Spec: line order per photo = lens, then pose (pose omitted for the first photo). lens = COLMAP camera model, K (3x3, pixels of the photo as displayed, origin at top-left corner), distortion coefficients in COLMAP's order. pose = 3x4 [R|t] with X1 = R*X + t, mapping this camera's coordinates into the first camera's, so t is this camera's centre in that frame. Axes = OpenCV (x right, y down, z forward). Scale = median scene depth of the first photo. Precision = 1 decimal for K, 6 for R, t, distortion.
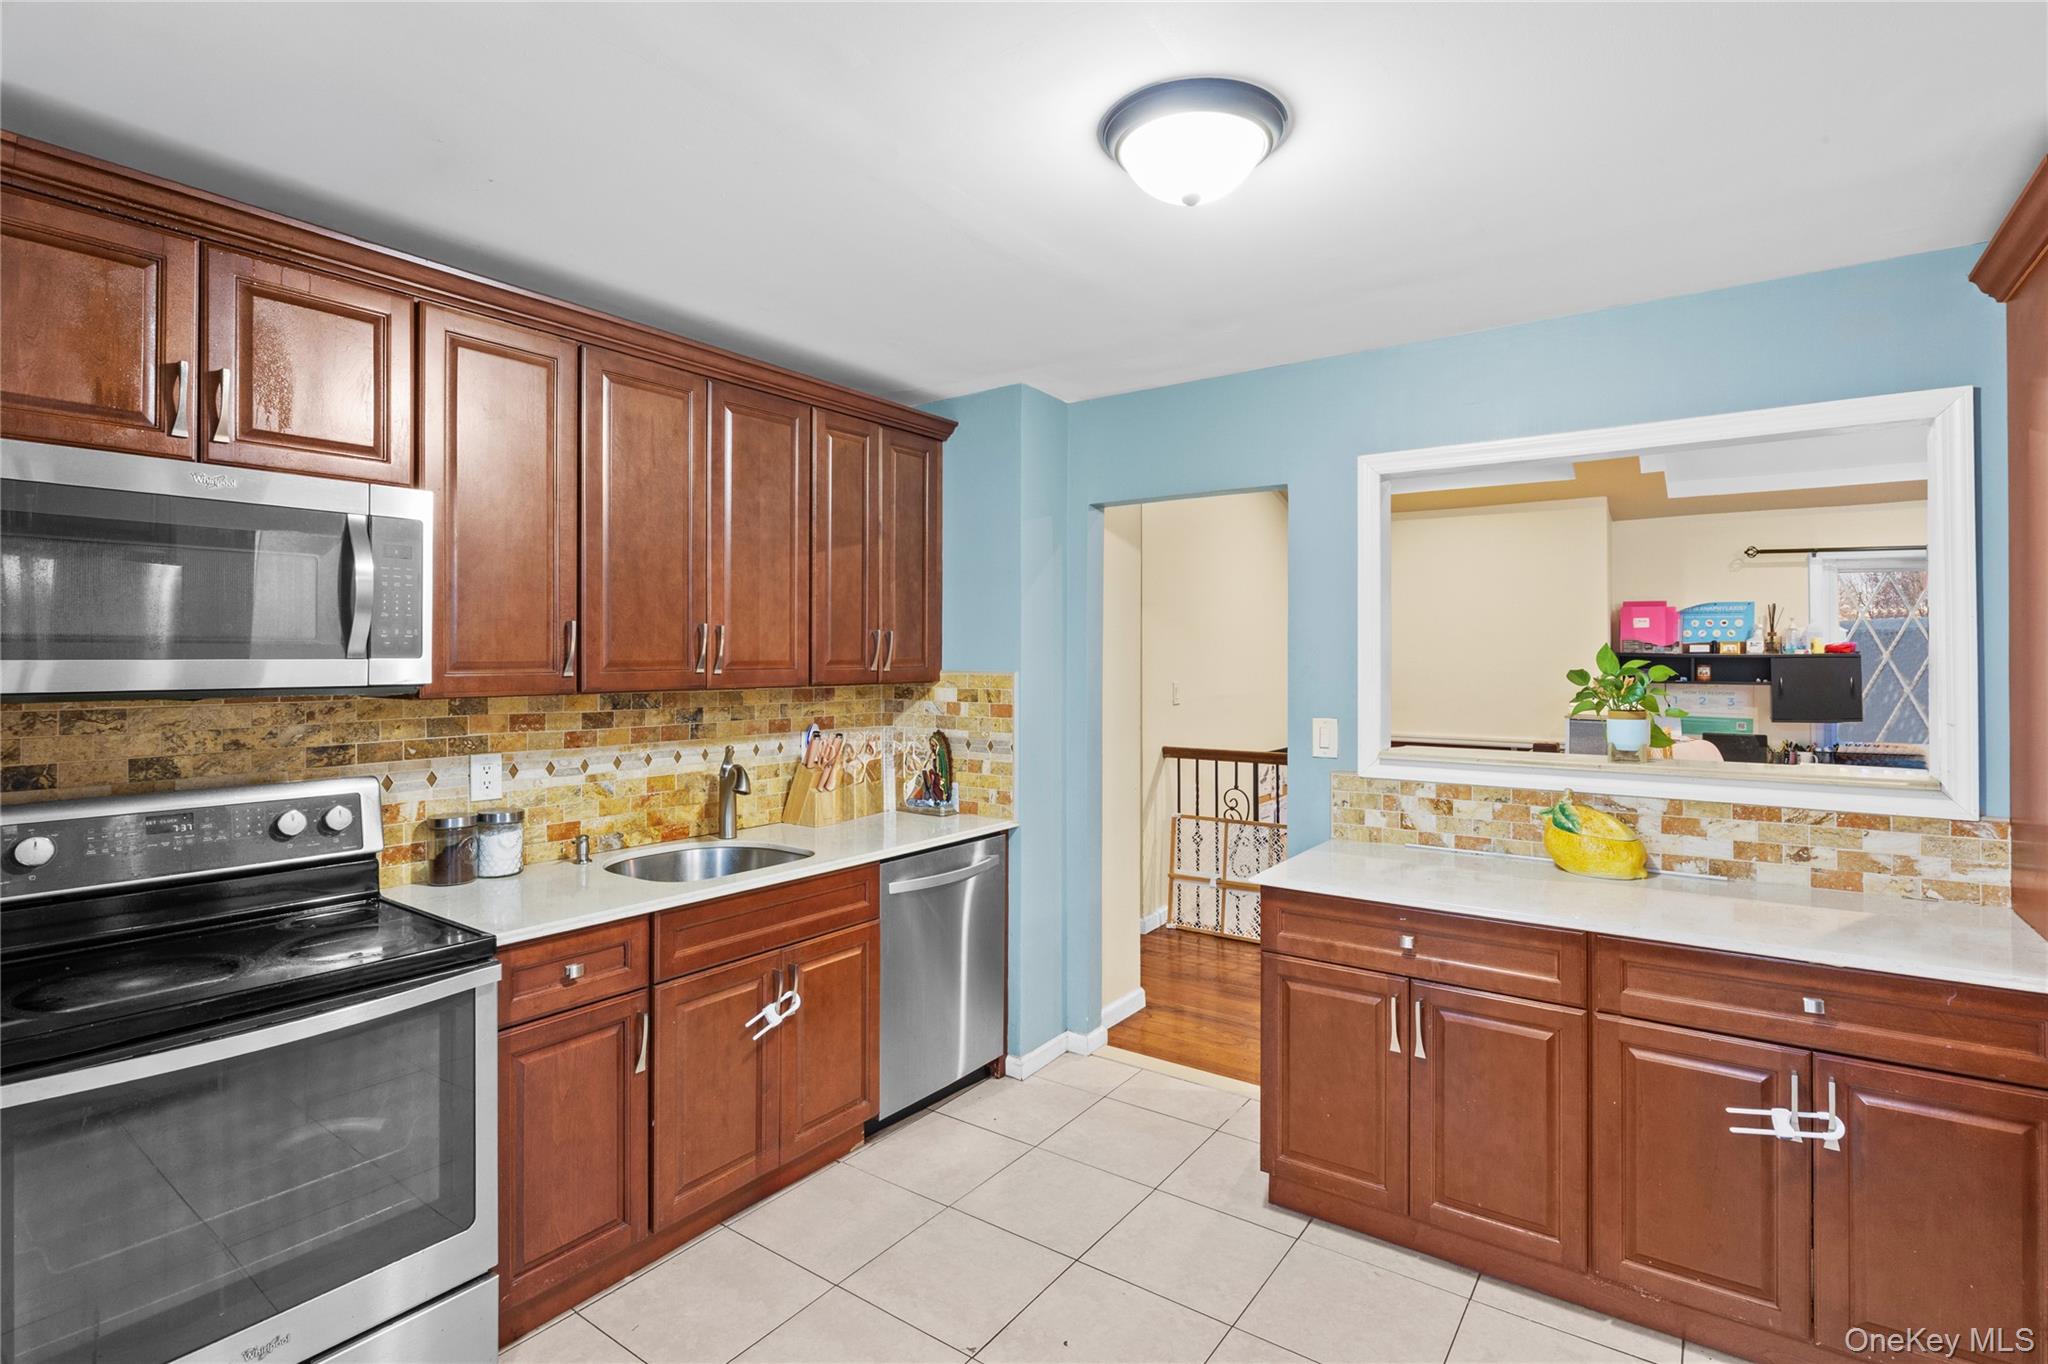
lens RADIAL K [[968.4, 0, 1055.5], [0, 968.4, 648.4], [0, 0, 1]] dist [0.001416, 0.000049]
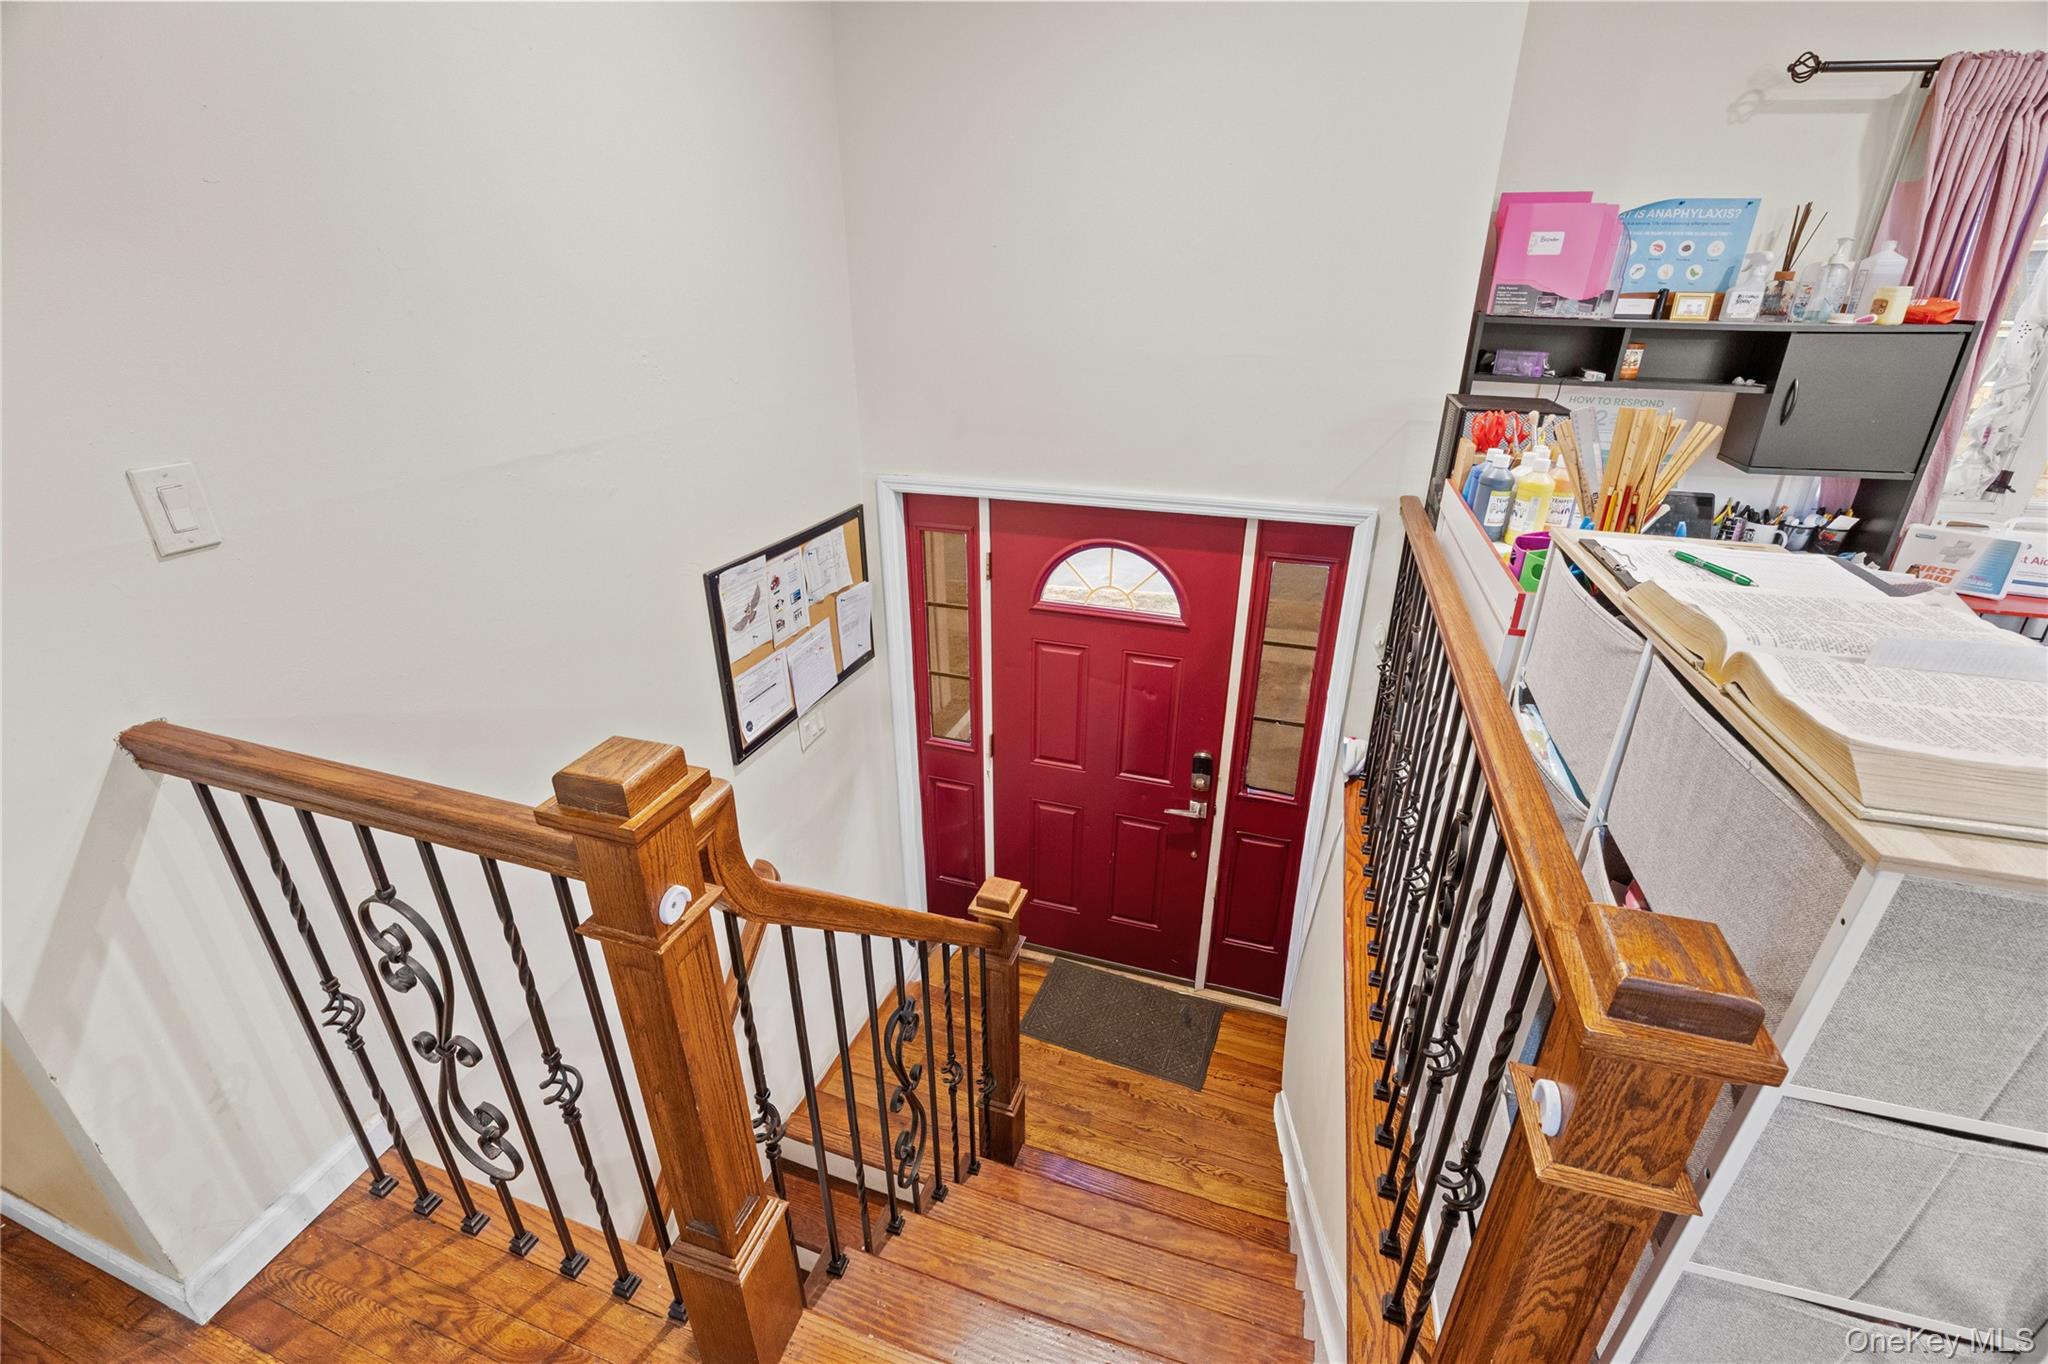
lens RADIAL K [[864.4, 0, 1021.7], [0, 864.4, 681.3], [0, 0, 1]] dist [-0.000226, 0.000047]
pose [[0.956622, -0.110775, 0.269448, 0.241801], [-0.013521, 0.907010, 0.420892, -0.007774], [-0.291017, -0.406278, 0.866168, 0.648911]]
